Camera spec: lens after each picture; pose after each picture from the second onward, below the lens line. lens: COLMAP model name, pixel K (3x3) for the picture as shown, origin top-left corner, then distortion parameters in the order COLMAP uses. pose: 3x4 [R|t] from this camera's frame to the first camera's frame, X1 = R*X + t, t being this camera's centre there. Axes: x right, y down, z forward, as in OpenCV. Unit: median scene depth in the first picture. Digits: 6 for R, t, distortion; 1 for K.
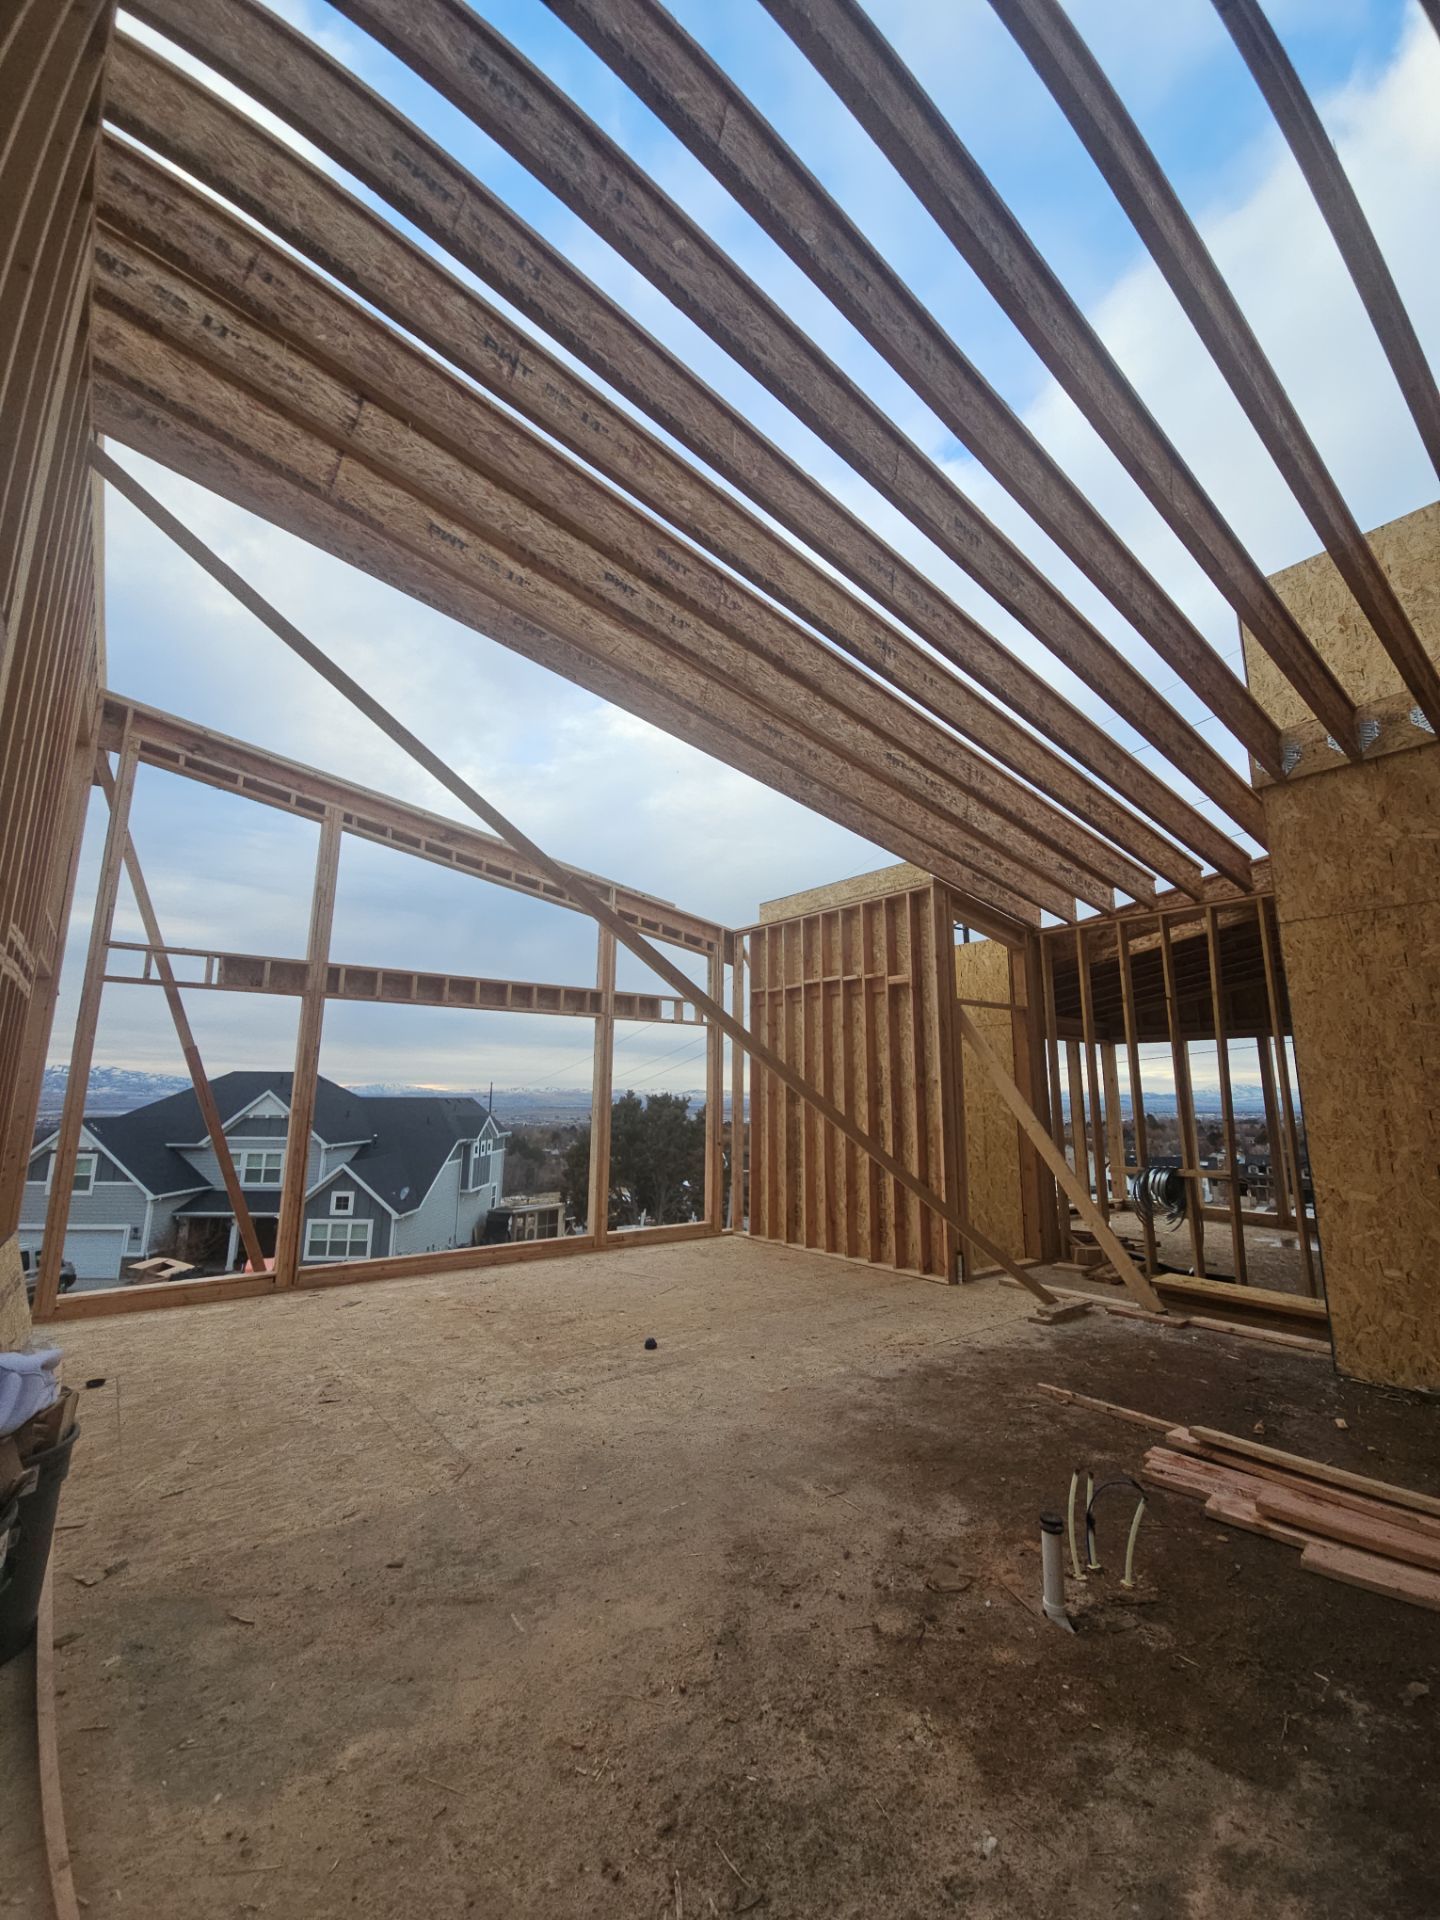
lens RADIAL K [[777.7, 0, 728.0], [0, 777.7, 954.3], [0, 0, 1]] dist [0.001424, -0.000427]
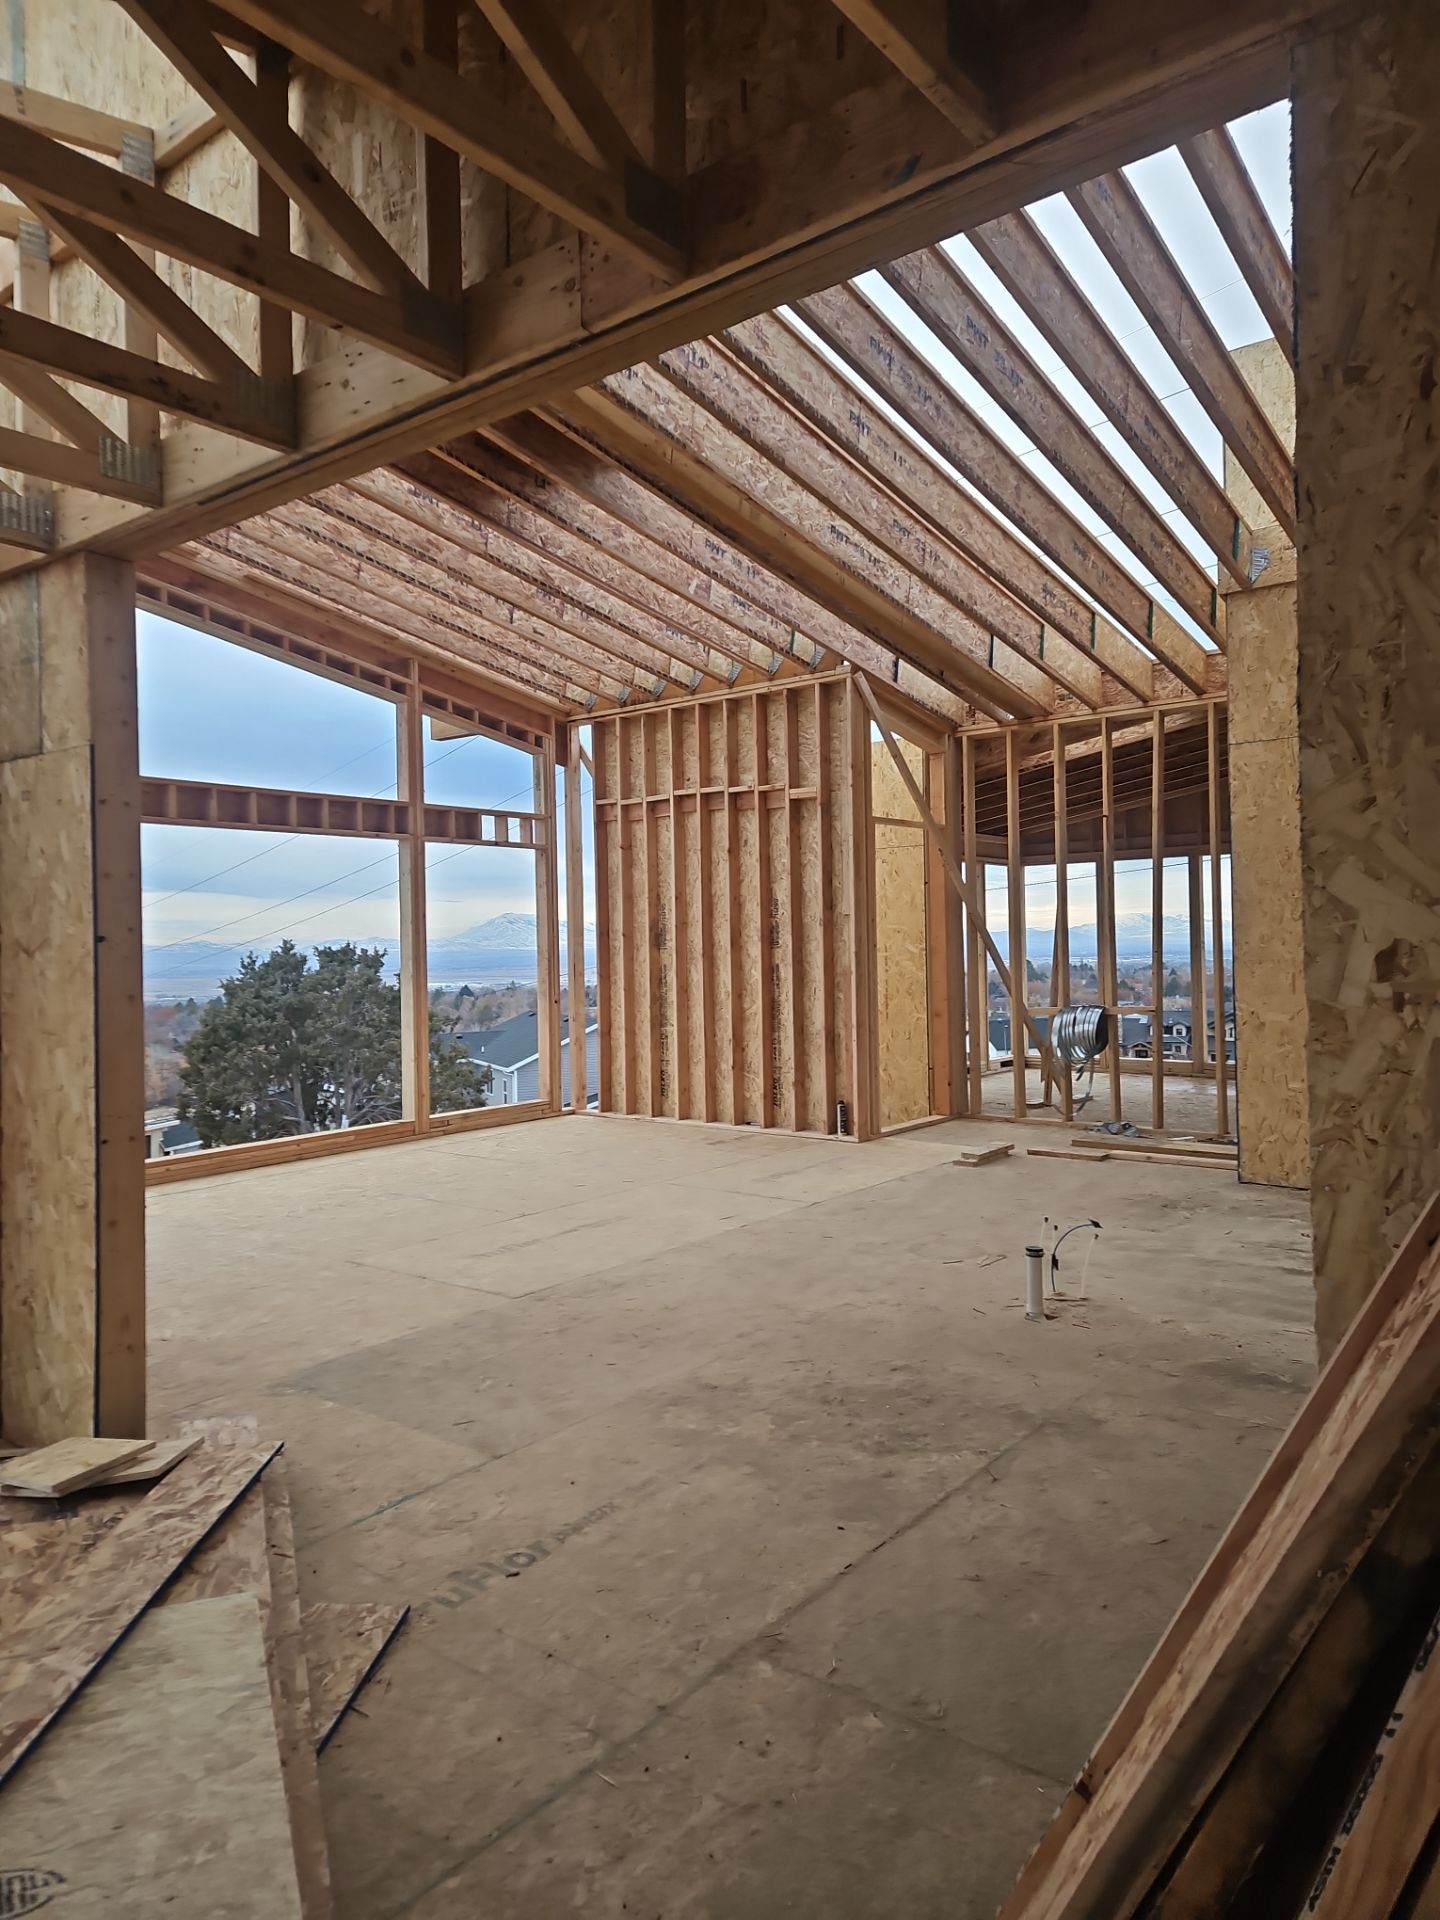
lens RADIAL K [[1269.0, 0, 677.8], [0, 1269.0, 945.5], [0, 0, 1]] dist [0.025727, -0.002010]
pose [[0.974958, -0.023760, 0.221117, -0.228884], [-0.015816, 0.984350, 0.175511, -0.045452], [-0.221827, -0.174613, 0.959324, -0.296993]]
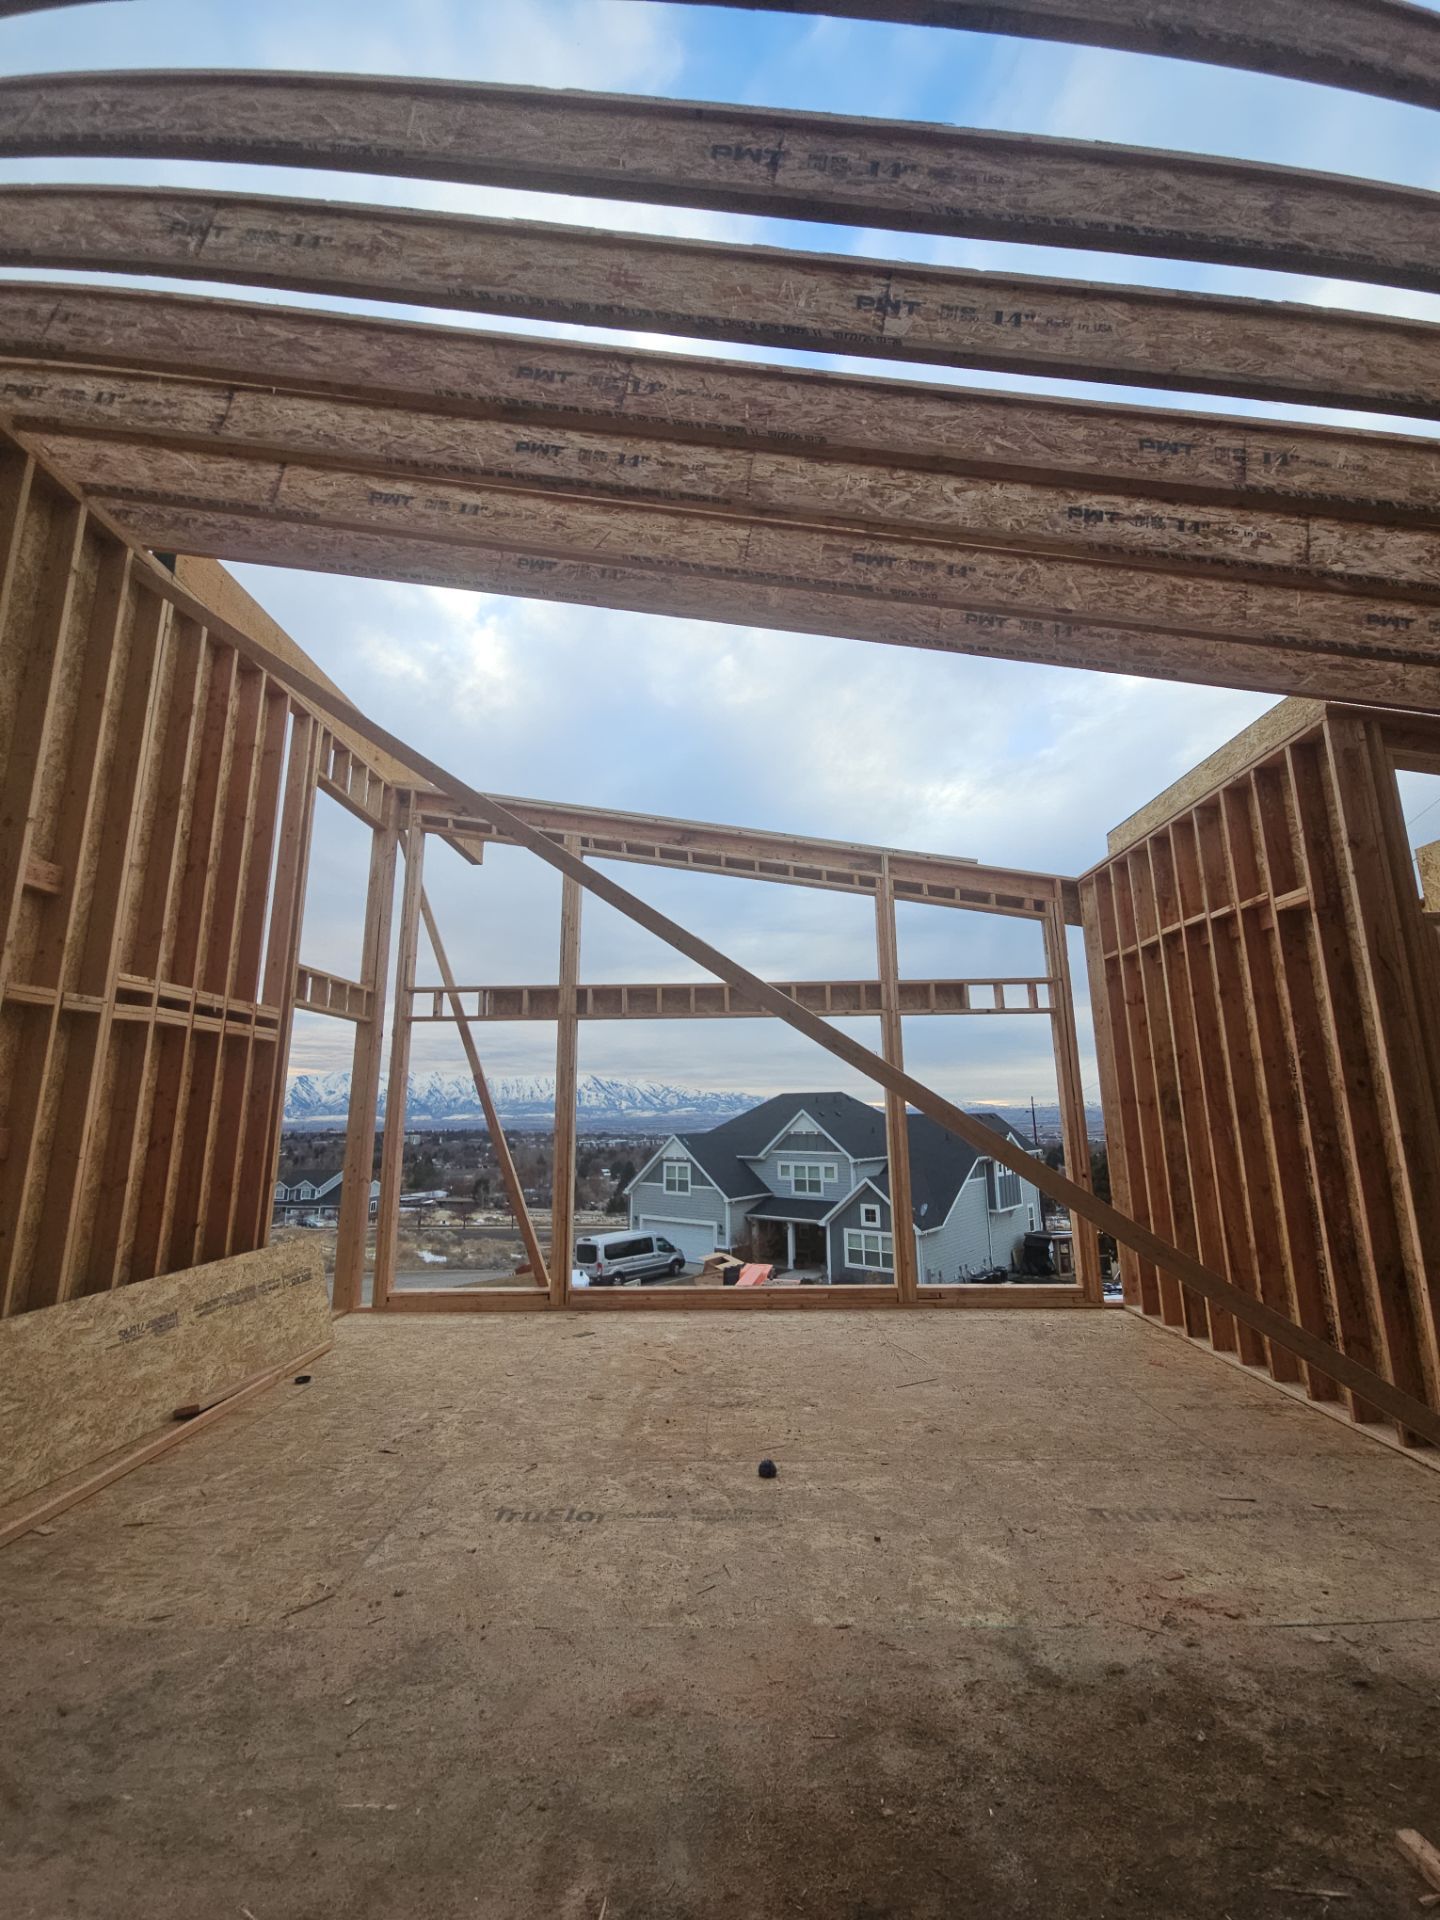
lens RADIAL K [[777.7, 0, 728.0], [0, 777.7, 954.3], [0, 0, 1]] dist [0.001424, -0.000427]
pose [[0.776003, -0.140563, -0.614867, 0.271546], [0.128727, 0.989627, -0.063773, 0.061956], [0.617453, -0.029662, 0.786048, 0.327338]]
